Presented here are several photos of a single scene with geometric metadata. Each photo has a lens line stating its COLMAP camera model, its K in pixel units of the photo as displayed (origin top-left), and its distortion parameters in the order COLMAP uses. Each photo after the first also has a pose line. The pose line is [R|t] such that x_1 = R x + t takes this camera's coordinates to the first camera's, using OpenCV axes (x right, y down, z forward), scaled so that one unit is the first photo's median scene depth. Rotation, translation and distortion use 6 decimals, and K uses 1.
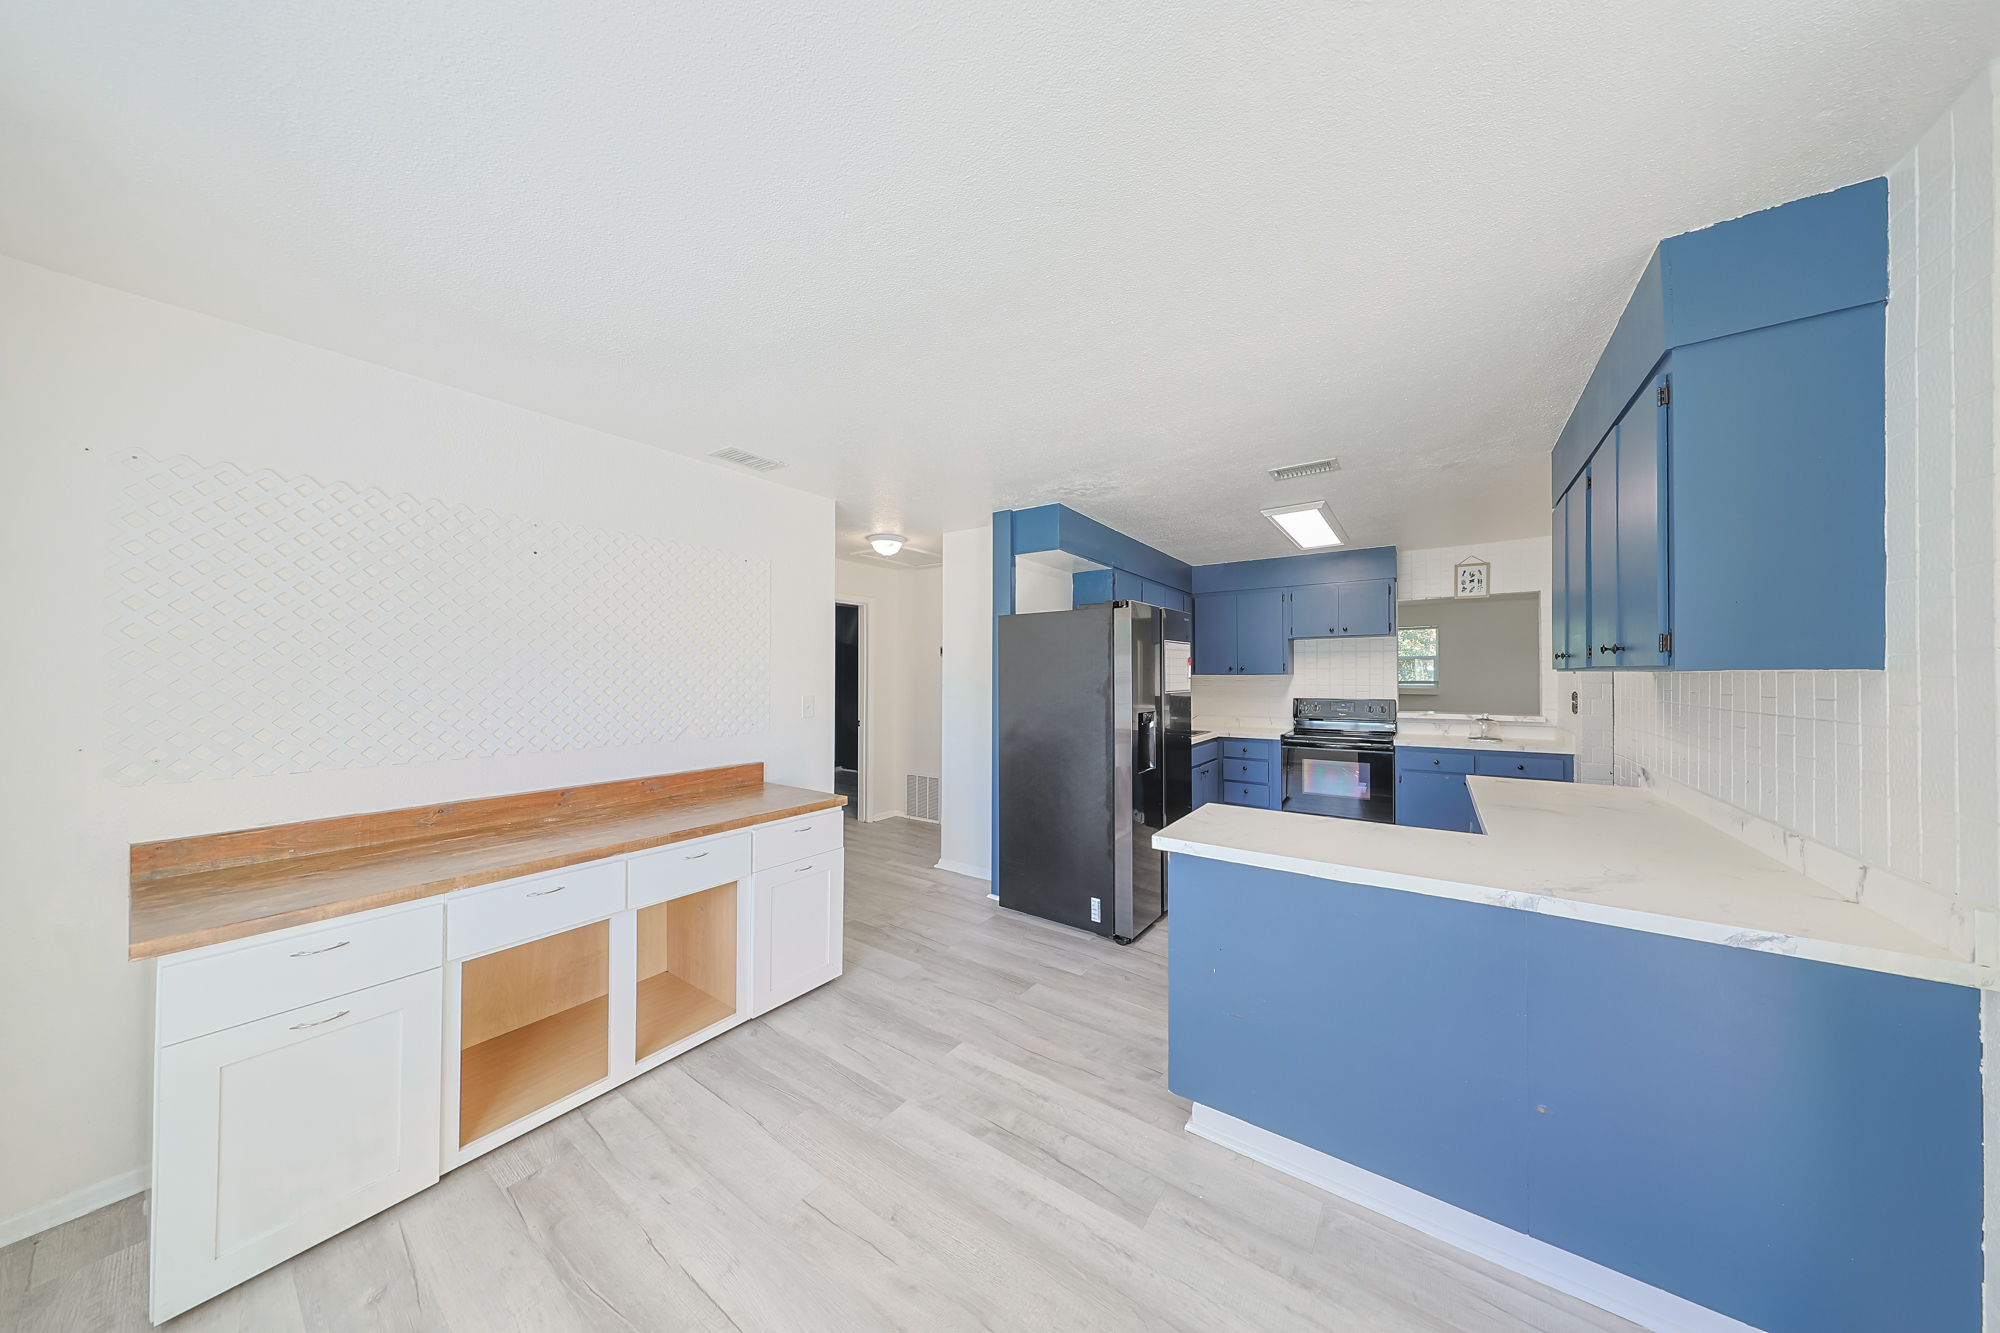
lens RADIAL K [[611.9, 0, 1002.1], [0, 611.9, 669.9], [0, 0, 1]] dist [0.000091, 0.000058]
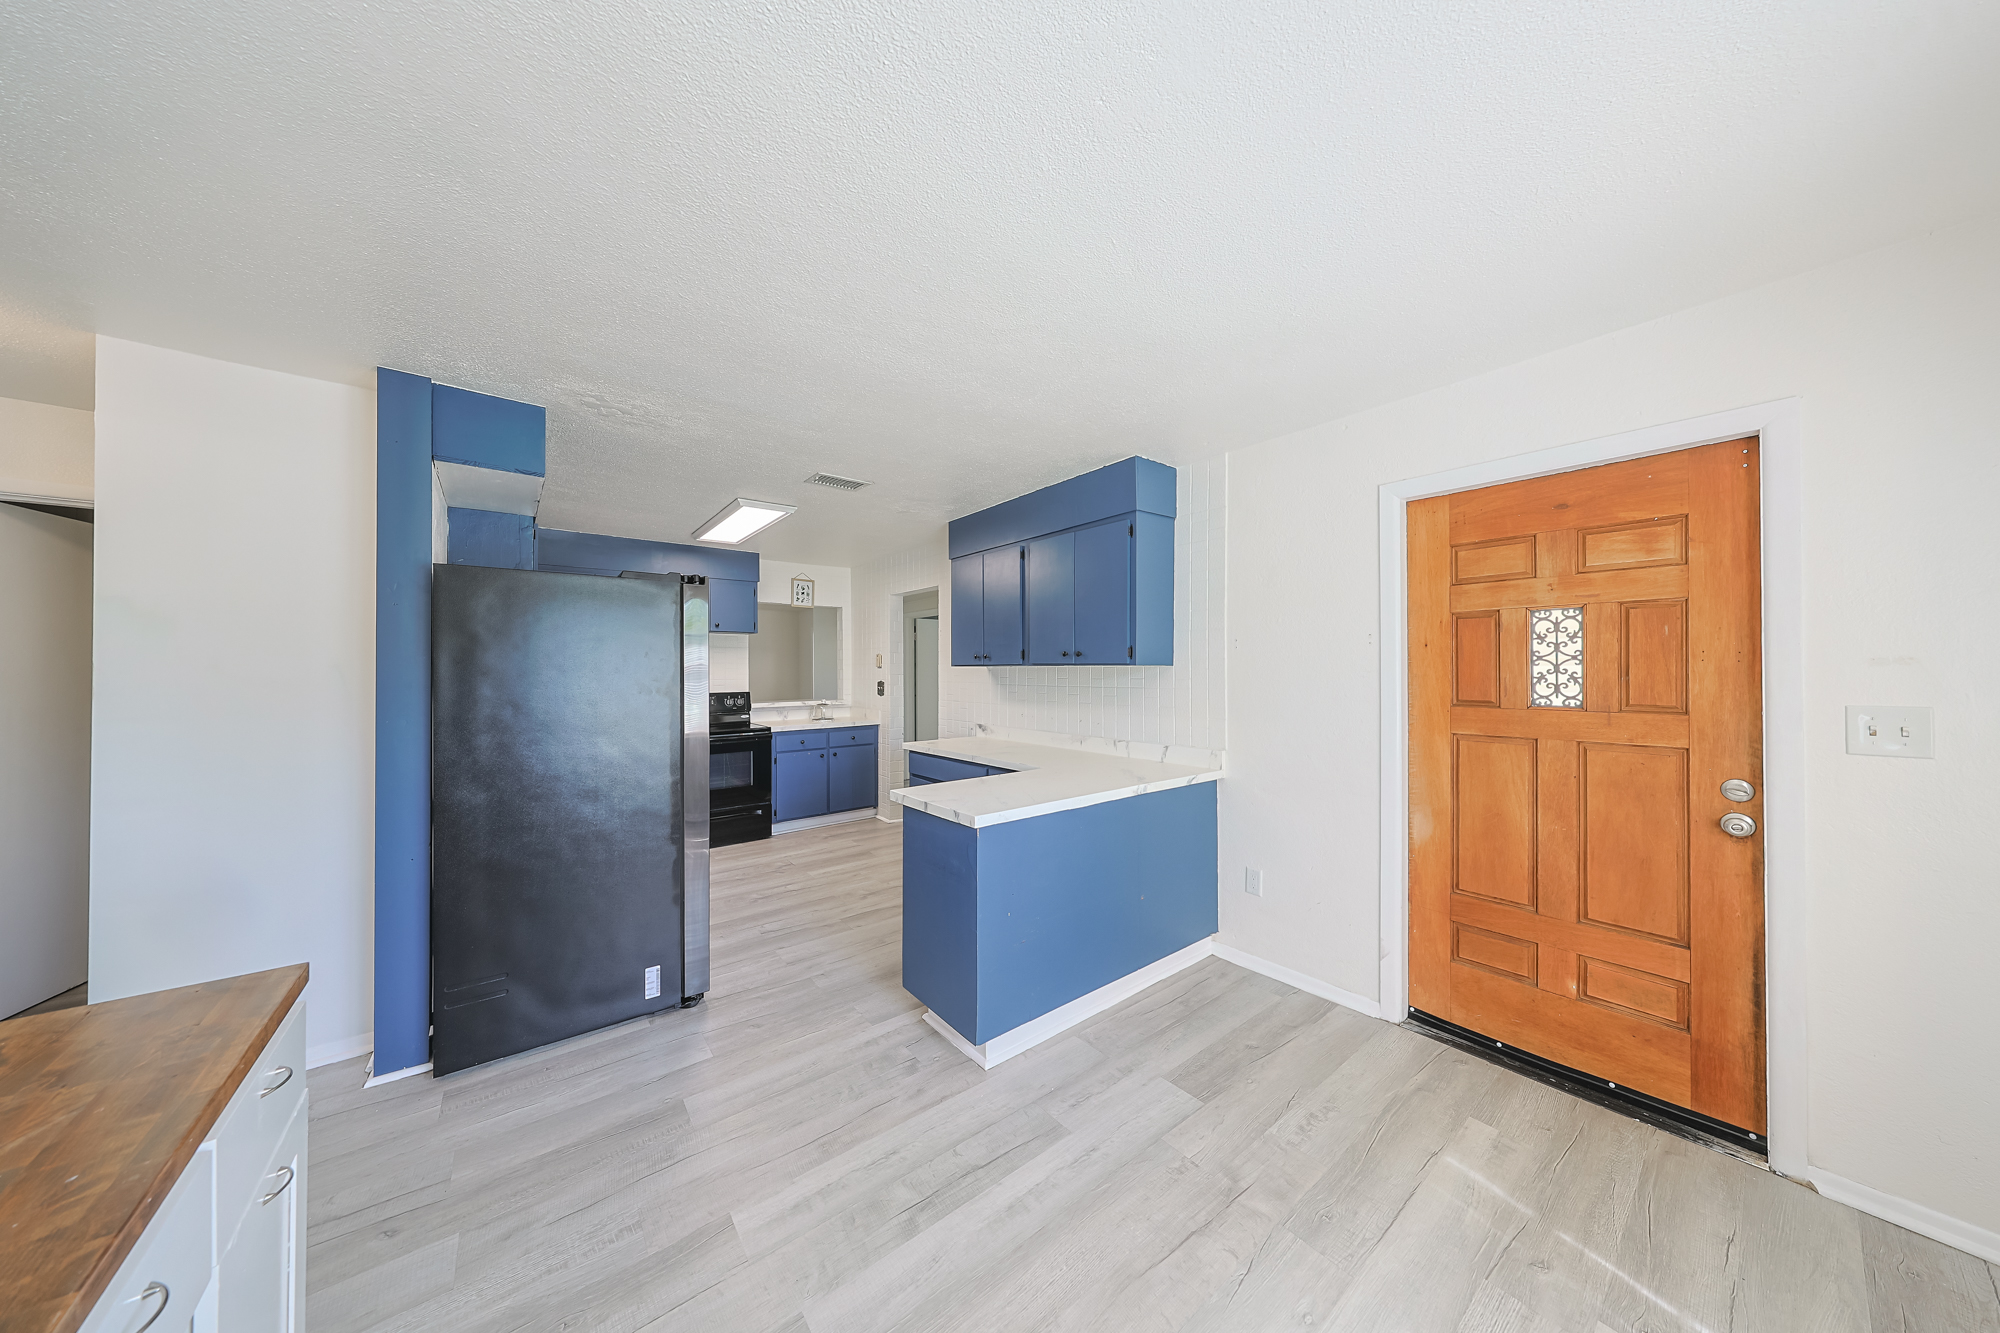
lens RADIAL K [[607.5, 0, 1022.5], [0, 607.5, 666.6], [0, 0, 1]] dist [-0.000013, 0.000009]
pose [[0.277819, 0.004405, 0.960623, -0.323805], [-0.005495, 0.999980, -0.002996, 0.003845], [-0.960618, -0.004446, 0.277838, 0.265759]]
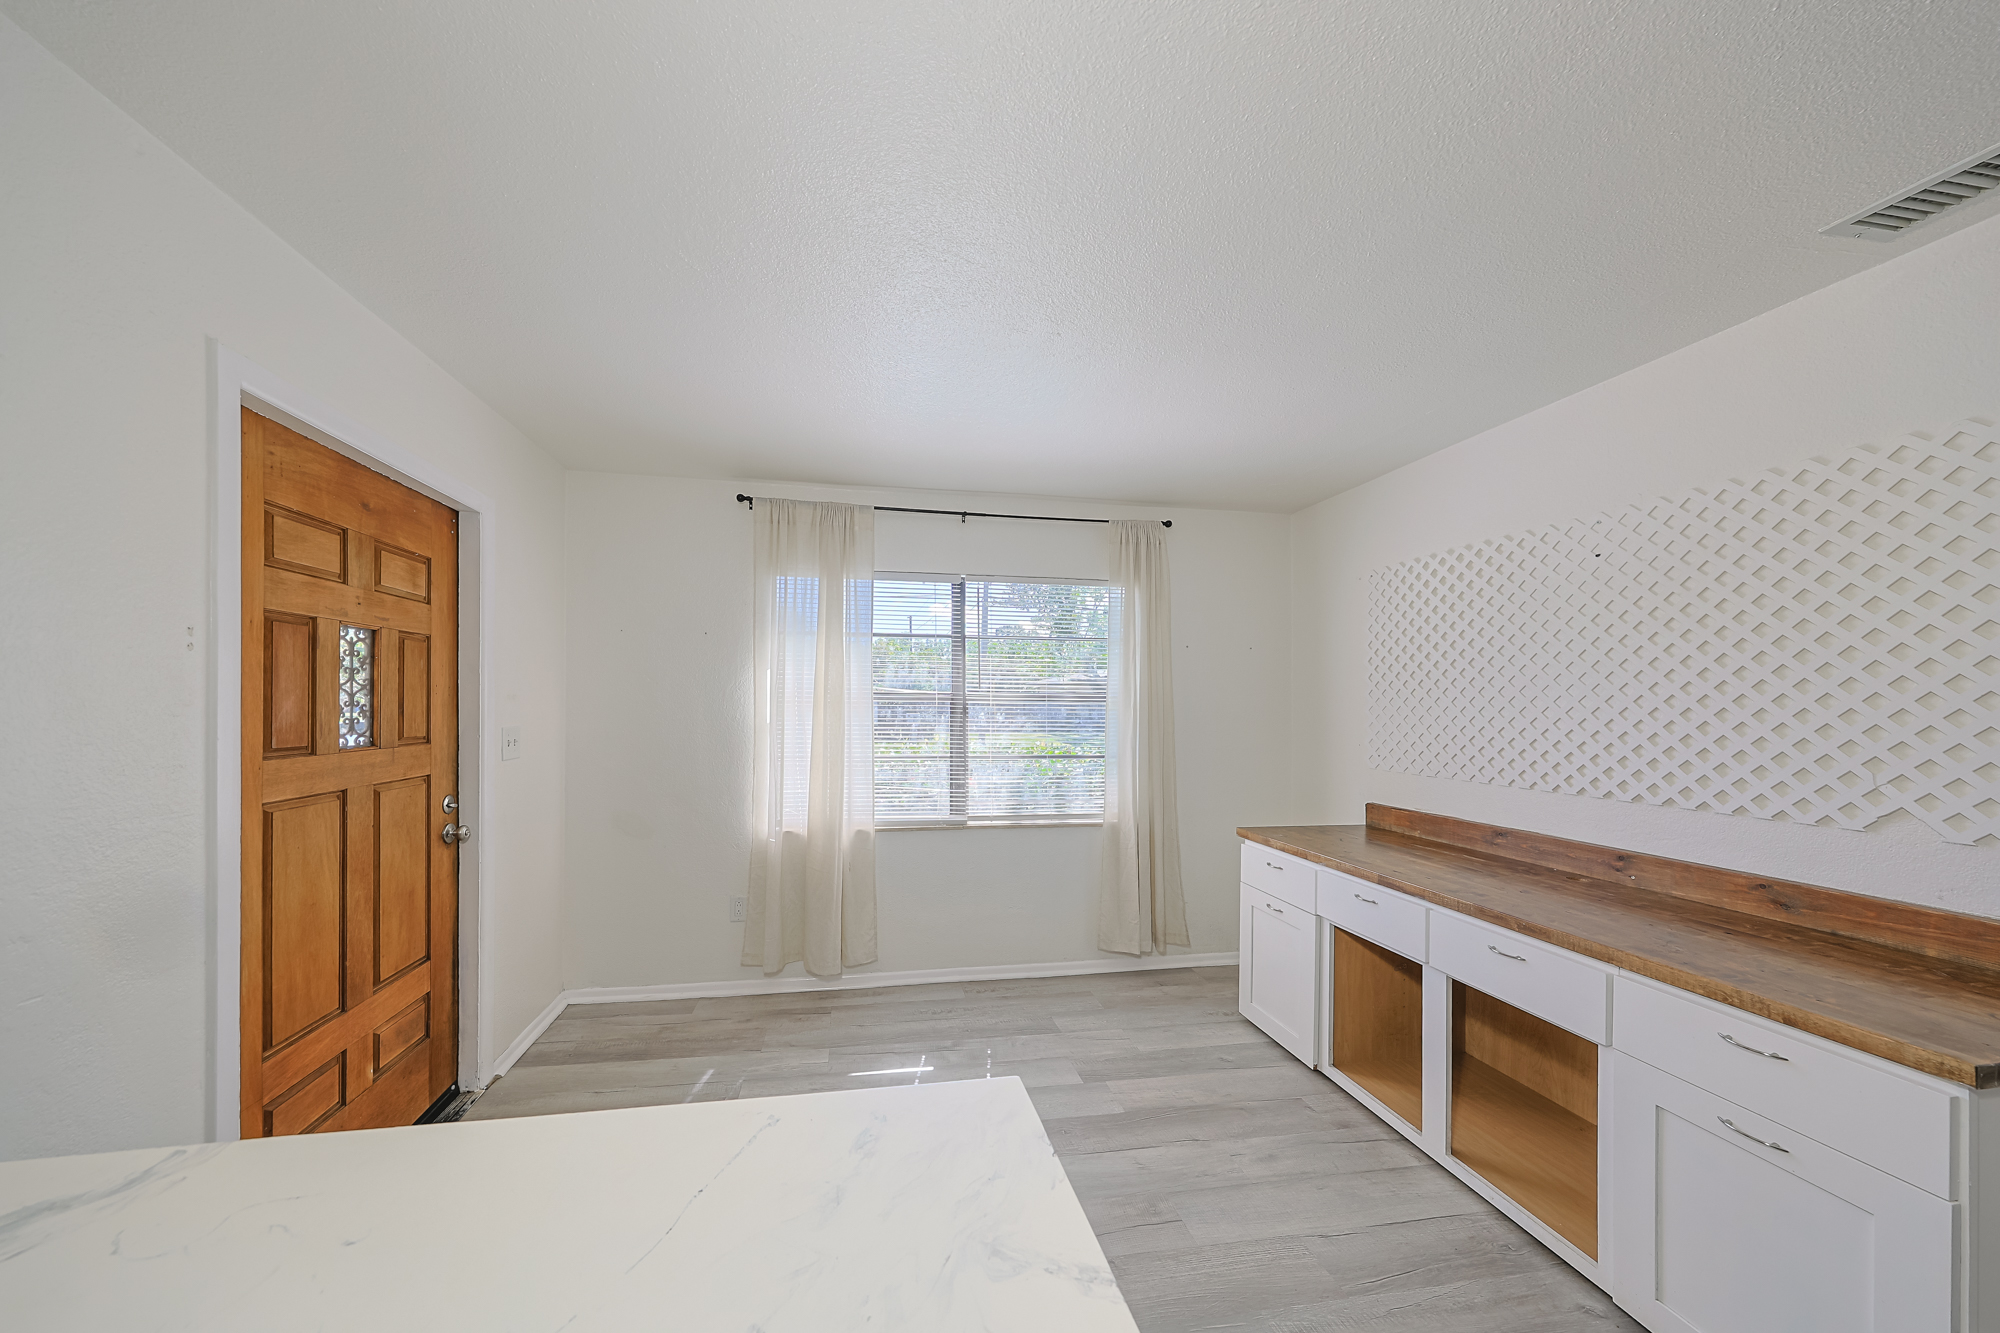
lens RADIAL K [[635.3, 0, 982.8], [0, 635.3, 704.6], [0, 0, 1]] dist [0.000571, 0.000102]
pose [[-0.685864, -0.005361, -0.727710, 0.252834], [-0.000484, 0.999976, -0.006911, 0.006974], [0.727729, -0.004388, -0.685850, 0.559565]]
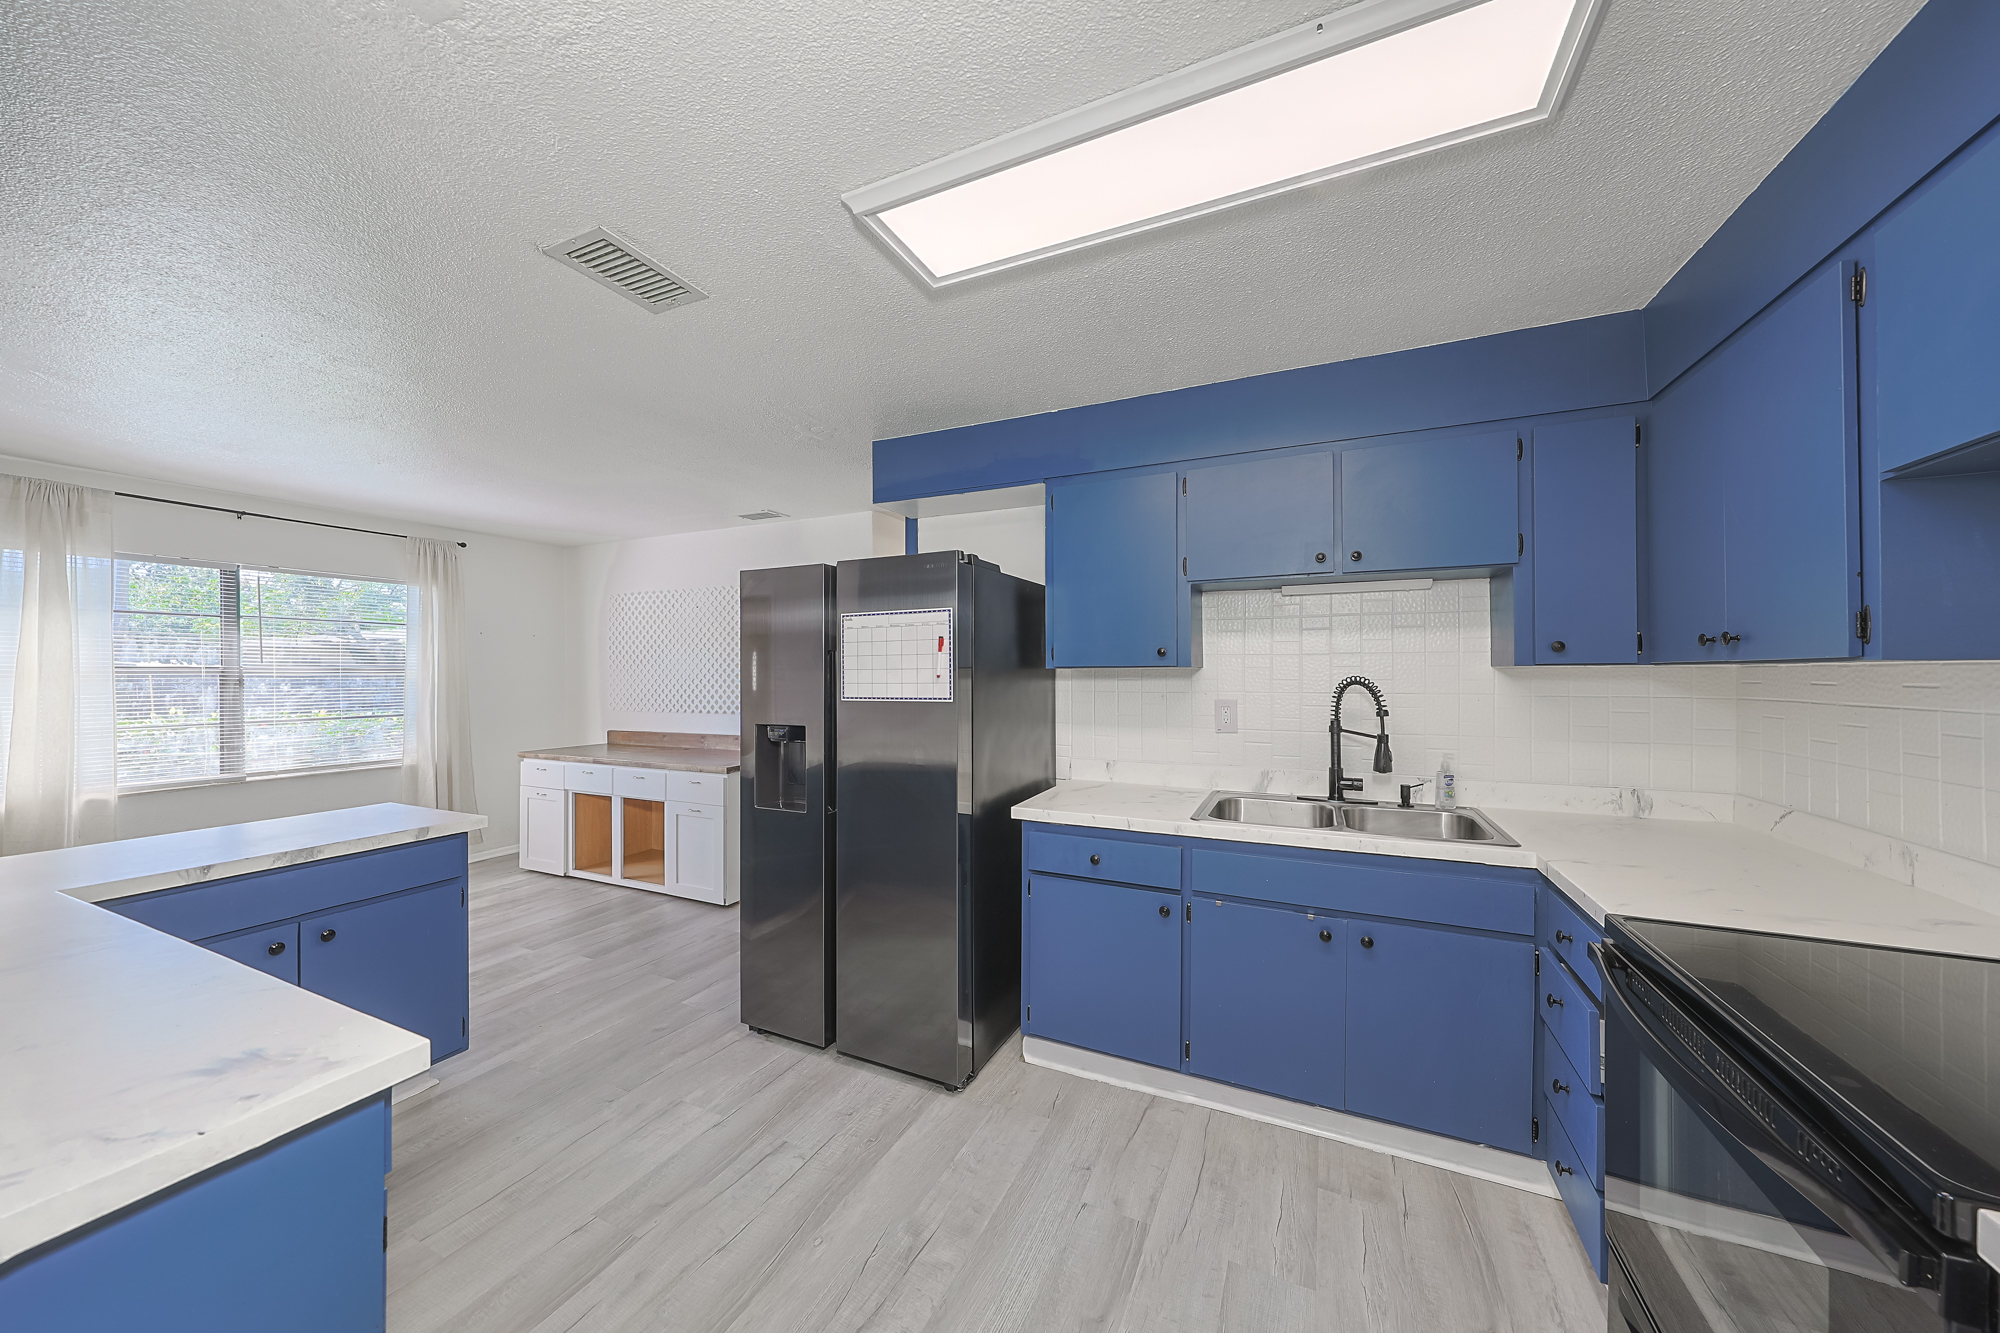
lens RADIAL K [[622.6, 0, 962.4], [0, 622.6, 672.0], [0, 0, 1]] dist [0.000507, 0.000021]
pose [[0.197623, -0.006008, -0.980260, 0.748362], [0.011788, 0.999923, -0.003752, 0.011521], [0.980207, -0.010813, 0.197678, 0.819640]]
